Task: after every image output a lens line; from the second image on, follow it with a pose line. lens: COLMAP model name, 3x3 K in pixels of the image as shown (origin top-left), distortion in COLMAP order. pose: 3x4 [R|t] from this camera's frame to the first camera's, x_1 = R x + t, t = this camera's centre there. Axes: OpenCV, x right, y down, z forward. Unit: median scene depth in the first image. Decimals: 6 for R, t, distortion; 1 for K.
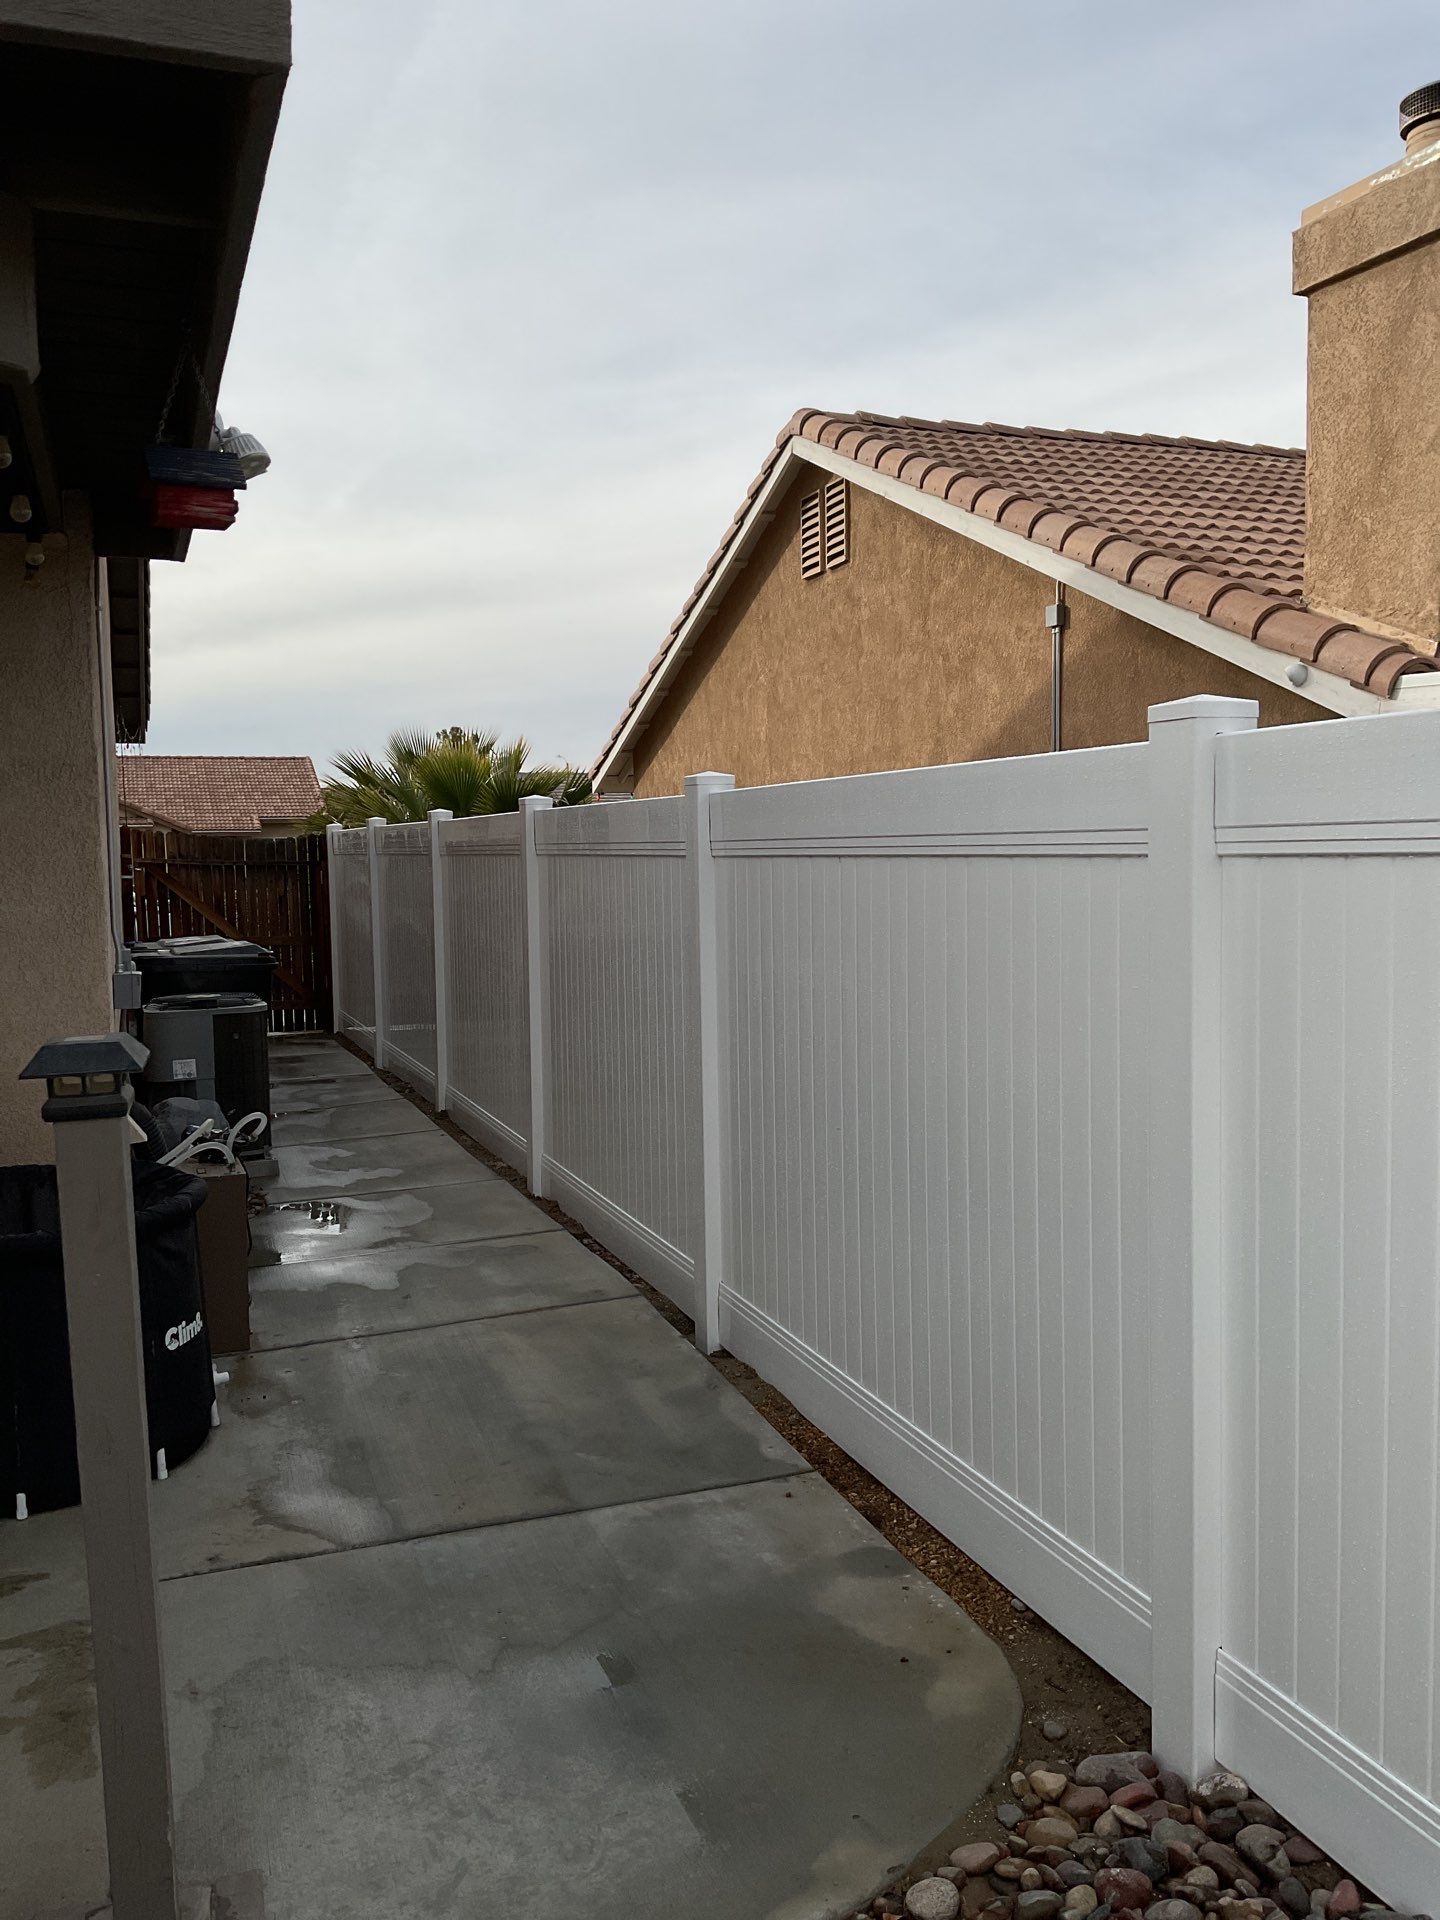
lens RADIAL K [[1595.5, 0, 720.0], [0, 1595.5, 960.0], [0, 0, 1]] dist [0.092894, -0.156795]
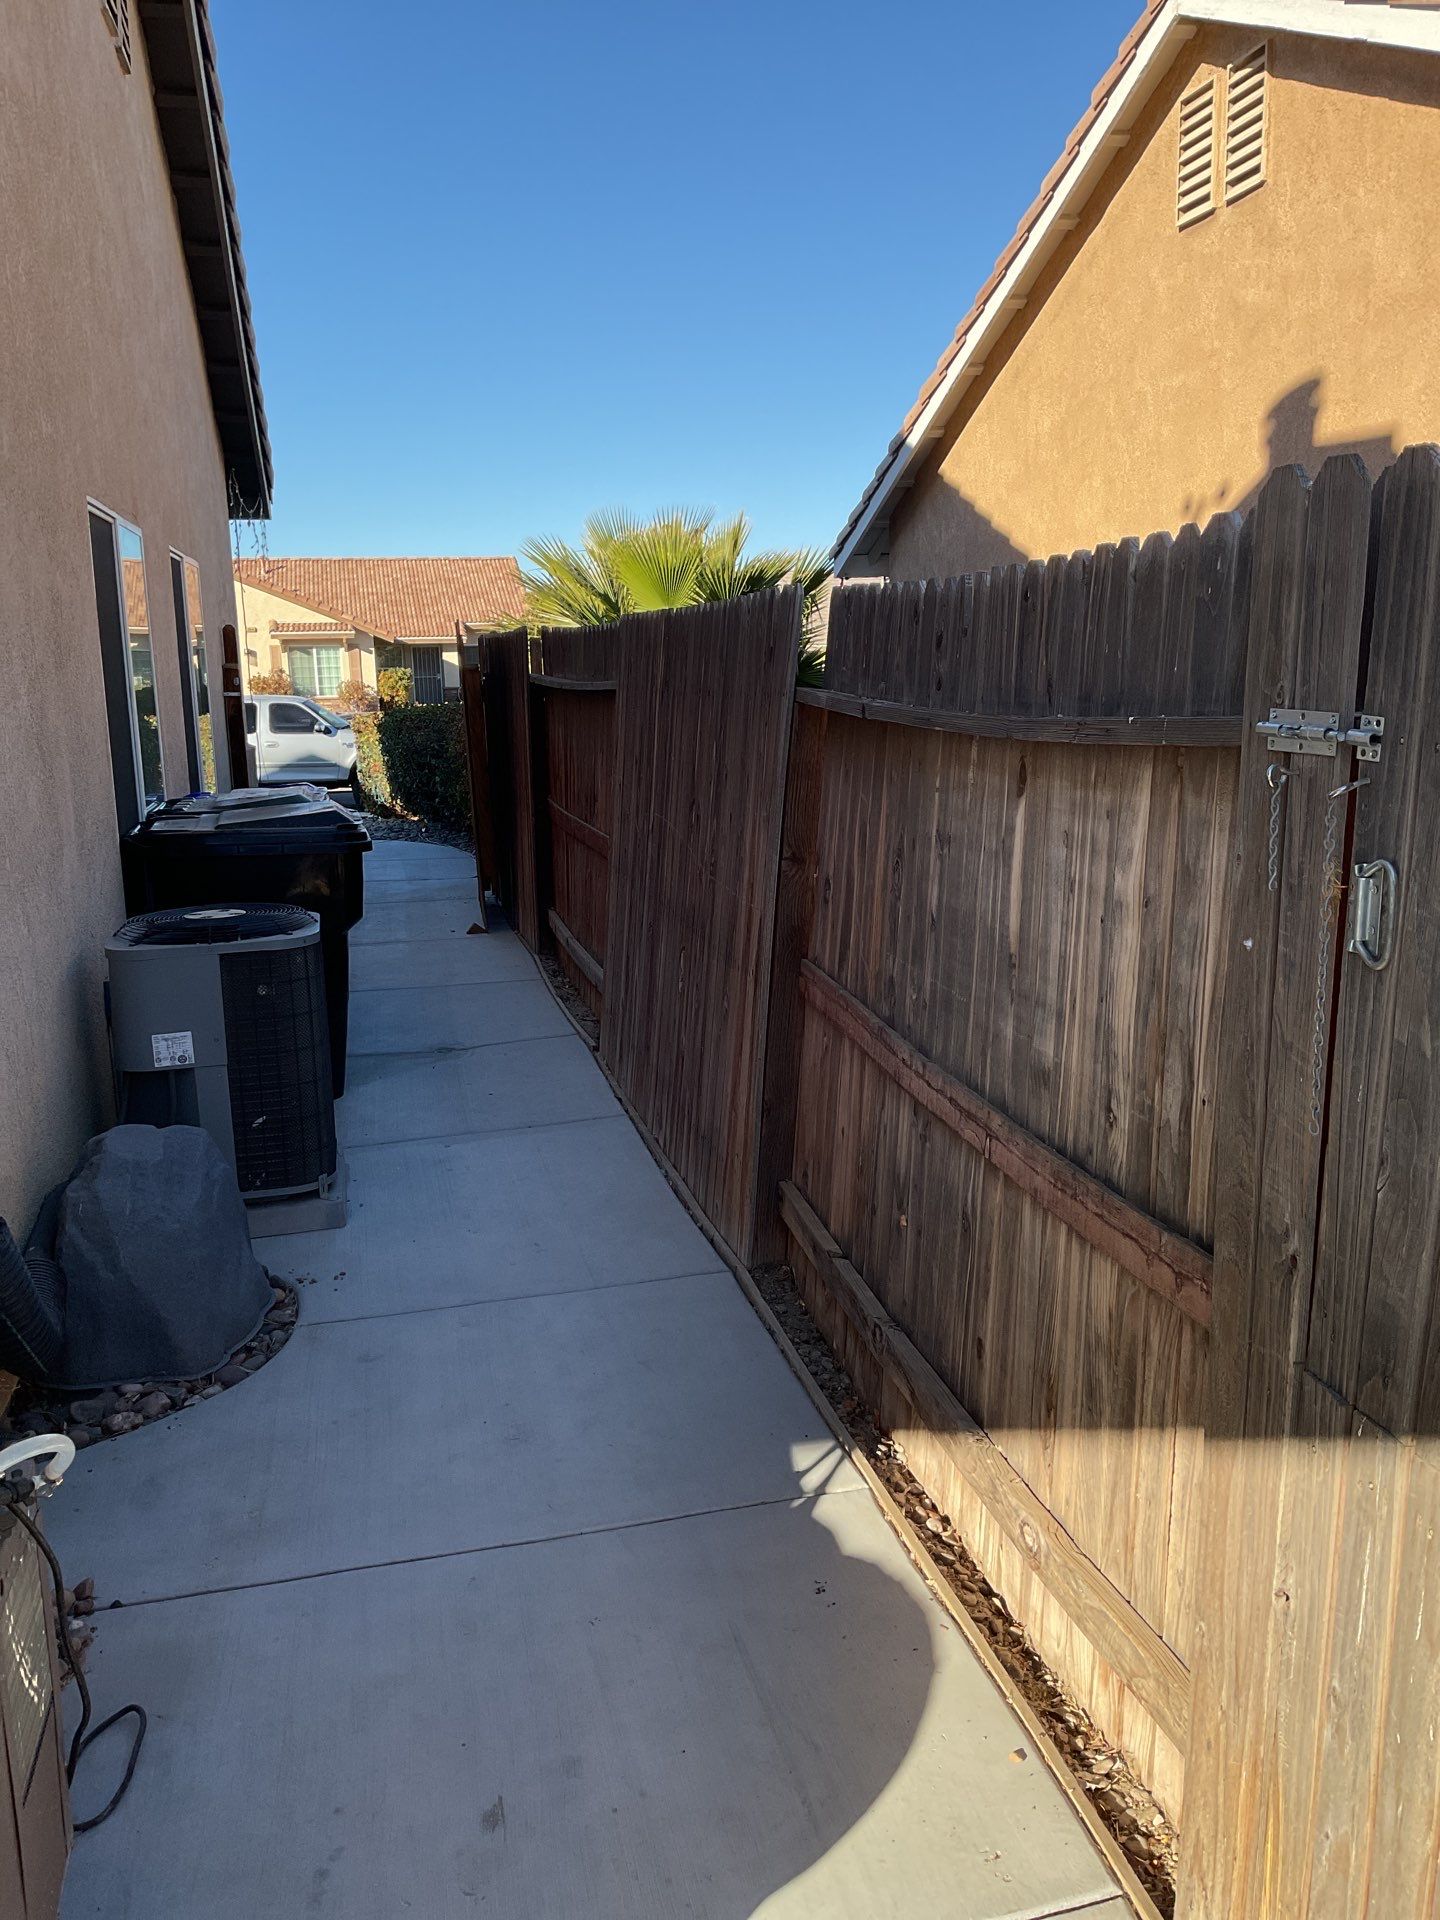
lens RADIAL K [[1595.5, 0, 720.0], [0, 1595.5, 960.0], [0, 0, 1]] dist [0.092894, -0.156795]
pose [[0.991196, 0.016642, -0.131350, -0.042731], [-0.000844, 0.992842, 0.119430, -0.019853], [0.132397, -0.118268, 0.984116, 0.297059]]
